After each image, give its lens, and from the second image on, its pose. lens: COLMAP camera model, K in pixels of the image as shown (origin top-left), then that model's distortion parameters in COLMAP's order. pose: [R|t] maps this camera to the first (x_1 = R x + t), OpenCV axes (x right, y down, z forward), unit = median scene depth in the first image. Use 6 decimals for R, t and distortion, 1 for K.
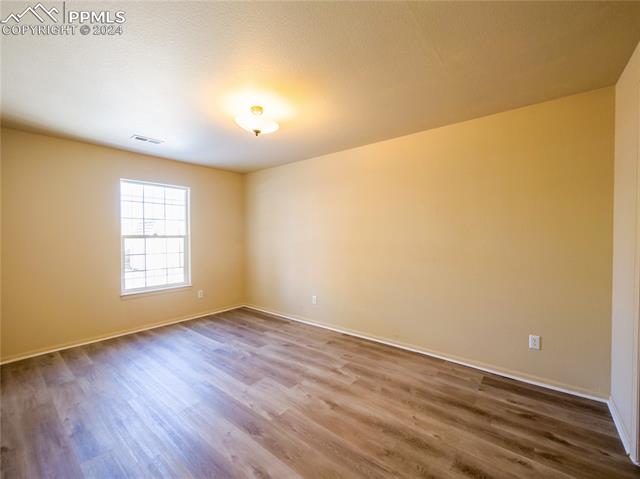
lens RADIAL K [[270.4, 0, 319.9], [0, 270.4, 237.8], [0, 0, 1]] dist [-0.015047, -0.000083]
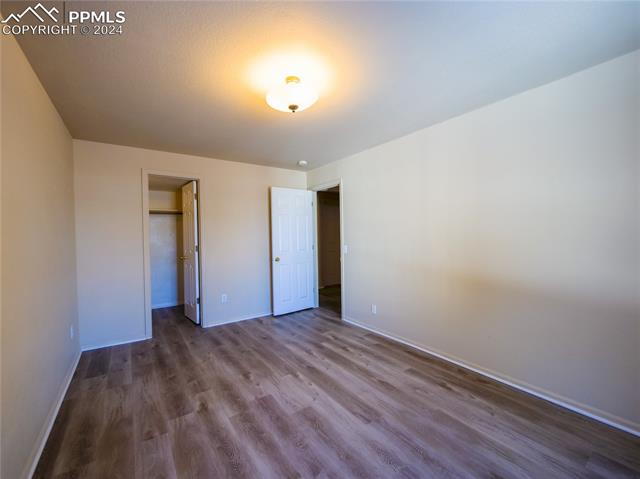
lens RADIAL K [[270.4, 0, 320.5], [0, 270.4, 237.8], [0, 0, 1]] dist [-0.015047, -0.000083]
pose [[-0.962524, 0.014618, 0.270803, -0.528994], [0.020041, 0.999650, 0.017272, -0.007853], [-0.270456, 0.022052, -0.962480, 1.789161]]
